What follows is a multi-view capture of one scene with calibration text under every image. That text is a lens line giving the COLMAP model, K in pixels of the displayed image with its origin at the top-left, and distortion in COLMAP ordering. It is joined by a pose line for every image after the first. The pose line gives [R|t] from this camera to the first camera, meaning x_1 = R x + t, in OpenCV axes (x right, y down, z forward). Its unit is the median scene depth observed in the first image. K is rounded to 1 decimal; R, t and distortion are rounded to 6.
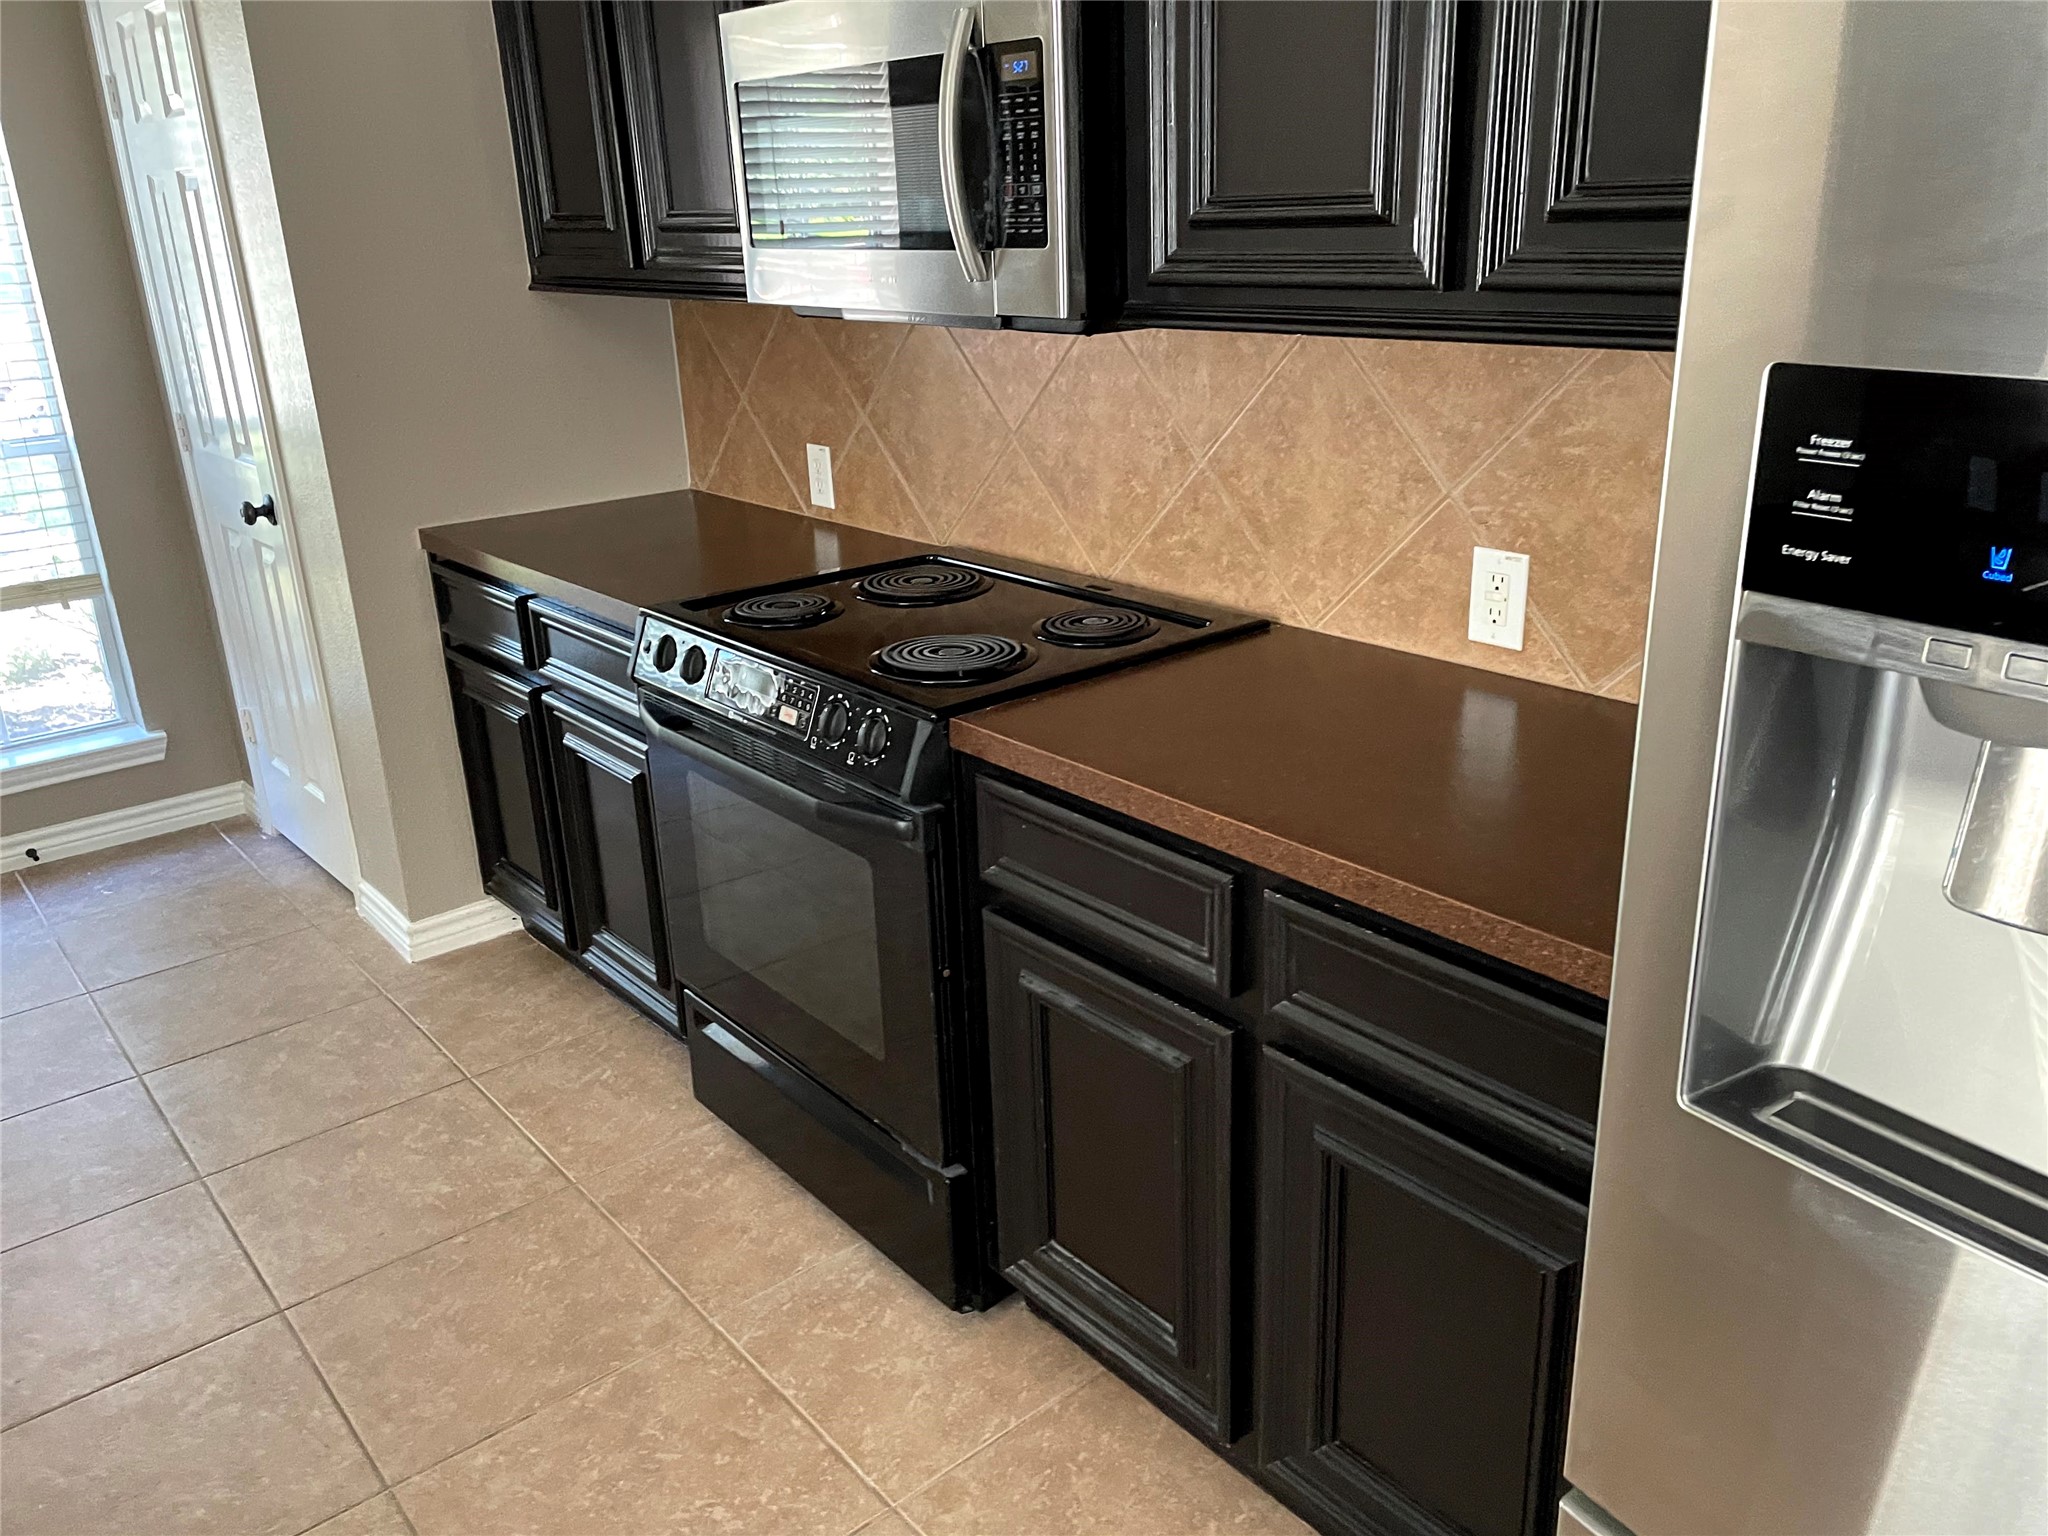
lens RADIAL K [[1521.8, 0, 1040.7], [0, 1521.8, 739.8], [0, 0, 1]] dist [0.109568, -0.138515]
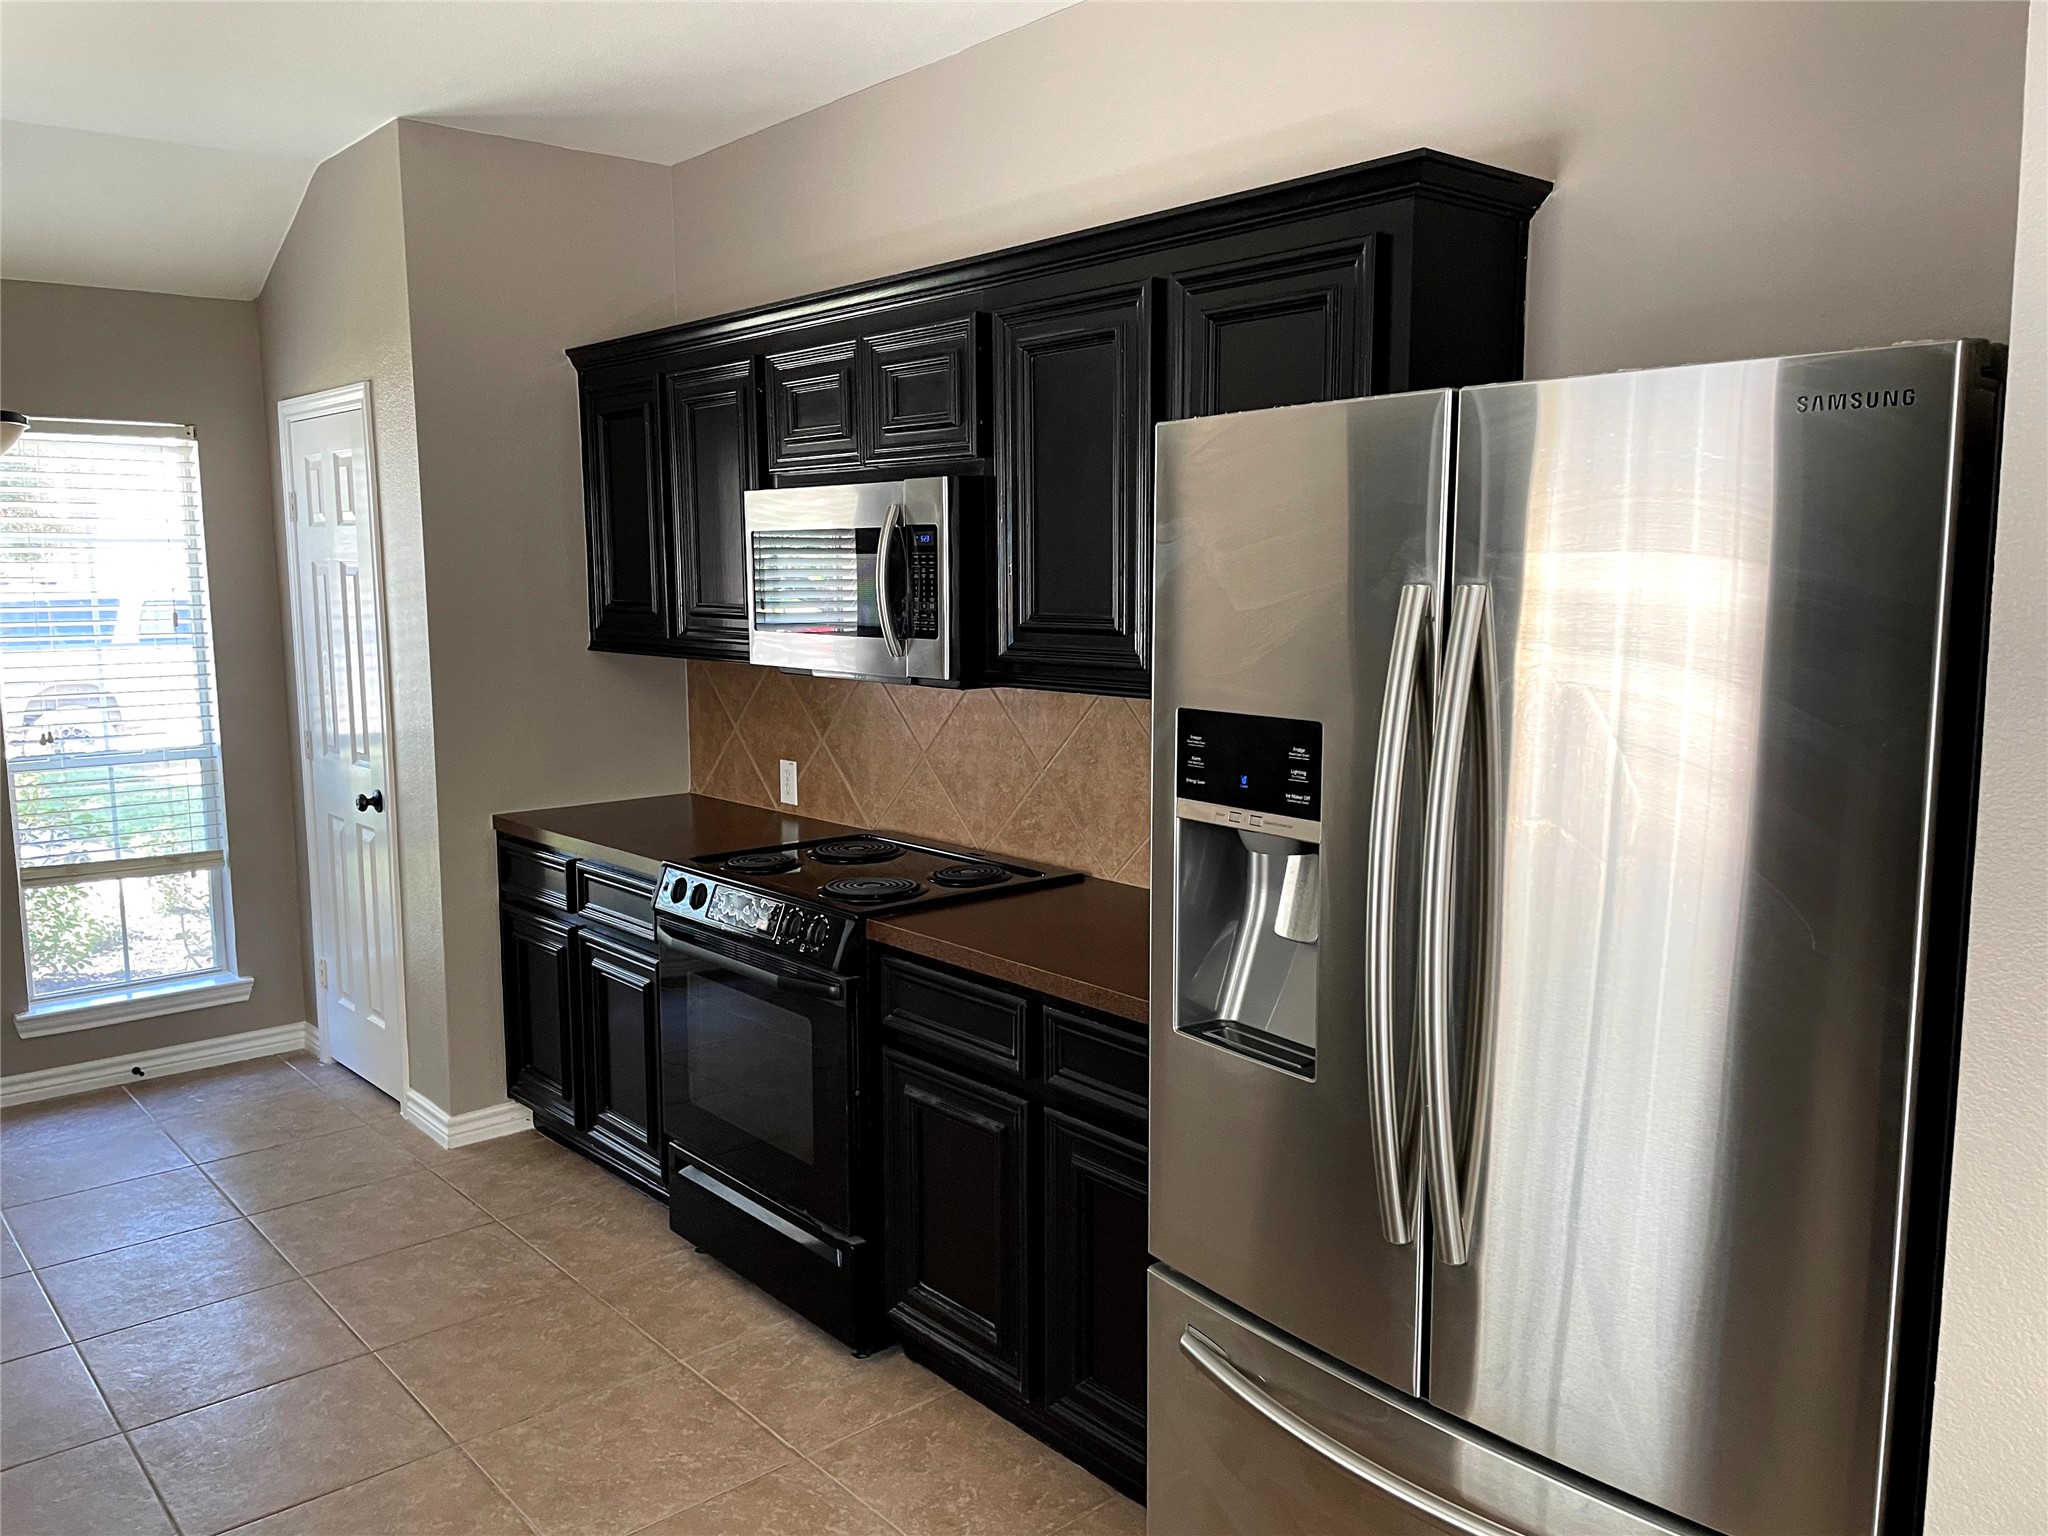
lens RADIAL K [[1550.1, 0, 1030.2], [0, 1550.1, 768.2], [0, 0, 1]] dist [0.086210, -0.115151]
pose [[0.999420, 0.027482, 0.020127, 0.058422], [-0.022719, 0.978020, -0.207269, 0.129329], [-0.025380, 0.206691, 0.978077, -0.489290]]
